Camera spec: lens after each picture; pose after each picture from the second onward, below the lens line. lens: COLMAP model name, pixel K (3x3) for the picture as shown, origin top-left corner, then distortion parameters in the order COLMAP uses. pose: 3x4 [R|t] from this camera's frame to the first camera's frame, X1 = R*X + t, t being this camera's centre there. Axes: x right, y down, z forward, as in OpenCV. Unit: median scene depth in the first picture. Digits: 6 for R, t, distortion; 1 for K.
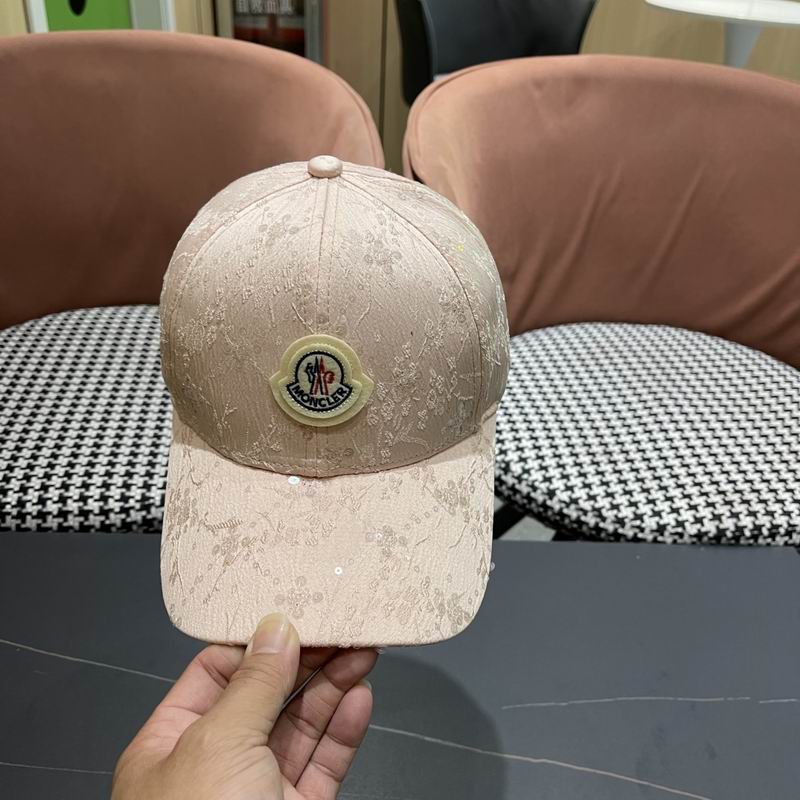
lens RADIAL K [[823.6, 0, 404.2], [0, 823.6, 396.6], [0, 0, 1]] dist [0.015151, 0.000000]
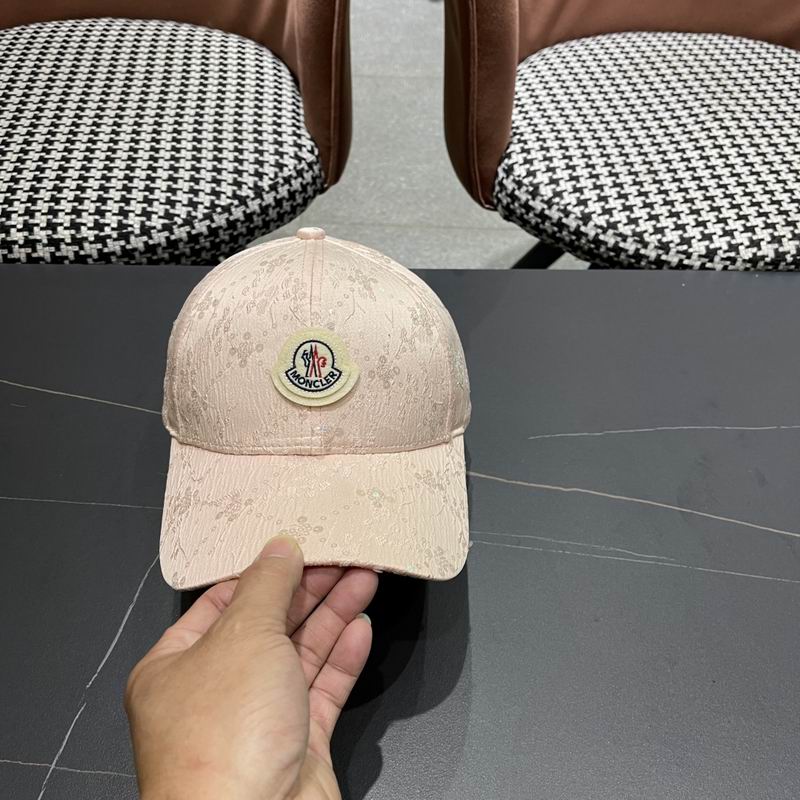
lens RADIAL K [[823.6, 0, 403.9], [0, 823.6, 396.3], [0, 0, 1]] dist [0.015151, 0.000000]
pose [[0.999816, -0.011488, -0.015394, -0.003376], [0.014972, 0.968153, 0.249910, 0.080274], [0.012033, -0.250094, 0.968147, 0.104669]]
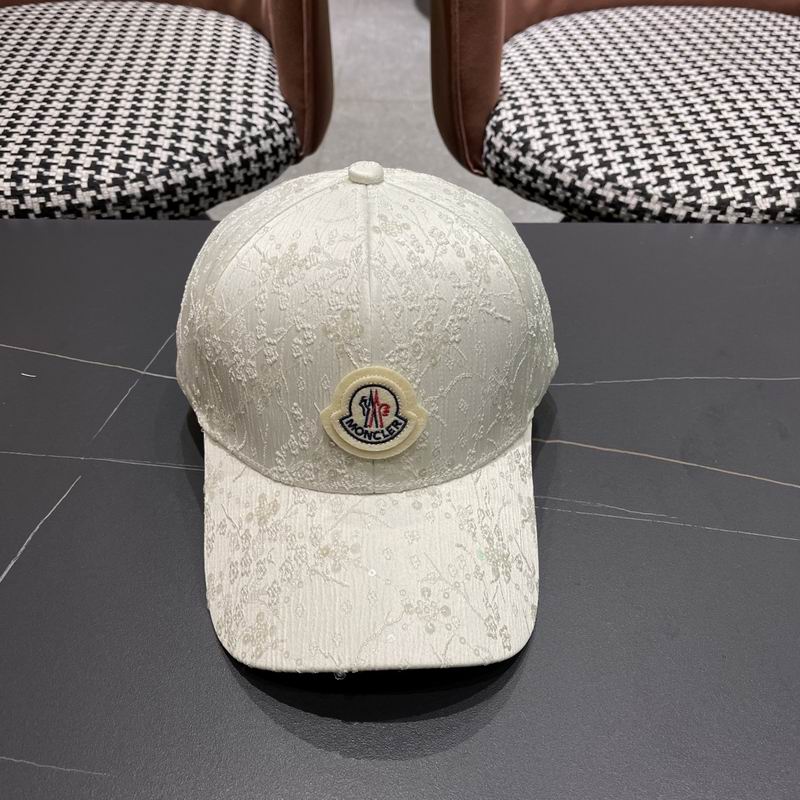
lens RADIAL K [[823.6, 0, 400.7], [0, 823.6, 405.2], [0, 0, 1]] dist [0.015151, 0.000000]
pose [[0.998458, -0.012558, -0.054076, 0.046690], [0.022385, 0.982455, 0.185153, 0.189433], [0.050802, -0.186078, 0.981221, 0.180555]]
